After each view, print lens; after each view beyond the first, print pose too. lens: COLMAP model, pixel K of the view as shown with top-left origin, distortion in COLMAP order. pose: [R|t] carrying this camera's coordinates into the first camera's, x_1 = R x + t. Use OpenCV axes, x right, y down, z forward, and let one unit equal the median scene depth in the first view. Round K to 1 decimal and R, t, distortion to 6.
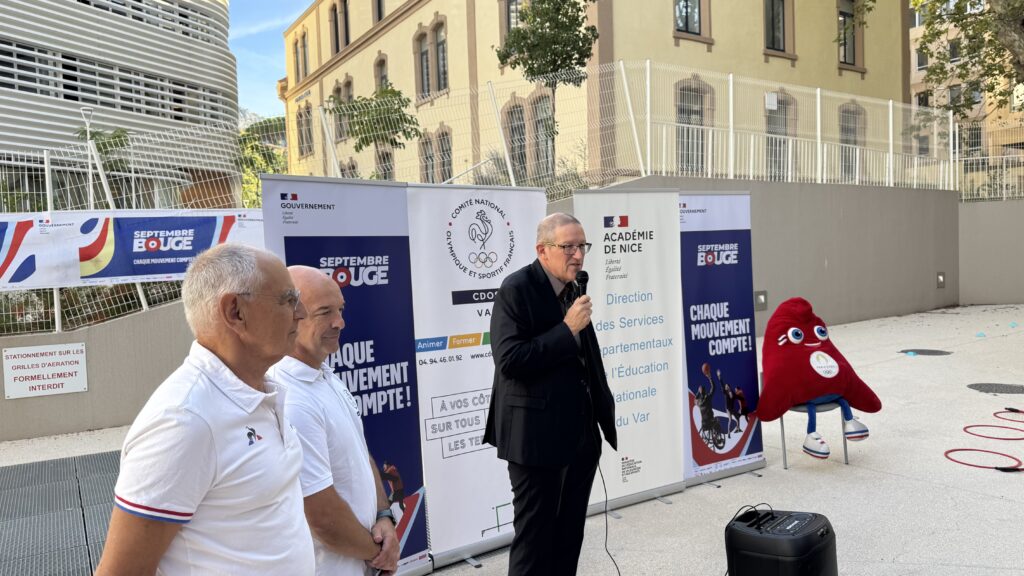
lens RADIAL K [[714.6, 0, 512.4], [0, 714.6, 287.3], [0, 0, 1]] dist [0.007750, -0.002851]
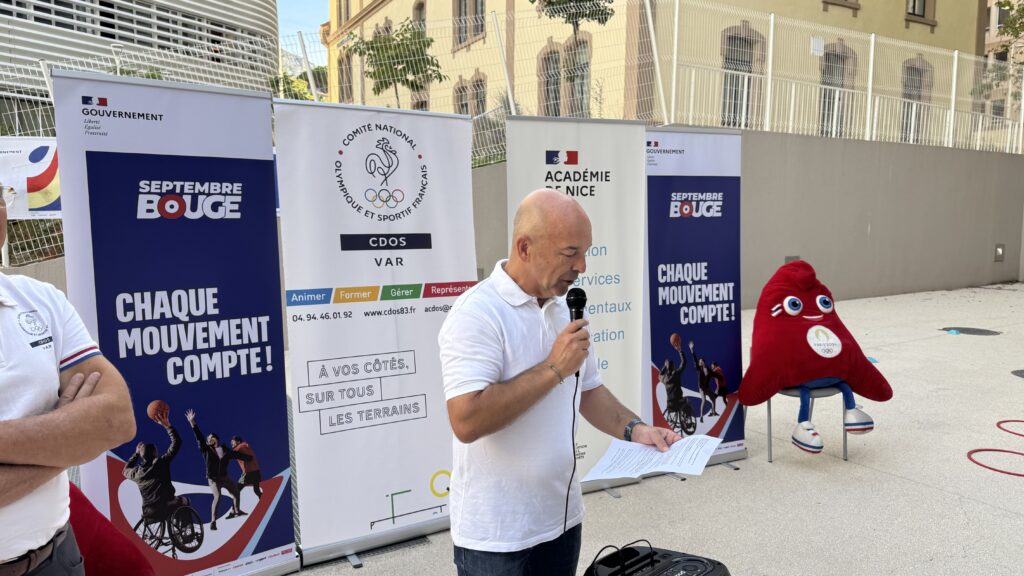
lens RADIAL K [[720.6, 0, 511.7], [0, 720.6, 275.7], [0, 0, 1]] dist [0.036252, -0.042956]
pose [[0.997325, 0.041531, -0.060145, 0.120037], [-0.038878, 0.998247, 0.044629, 0.007355], [0.061893, -0.042171, 0.997191, 0.135951]]
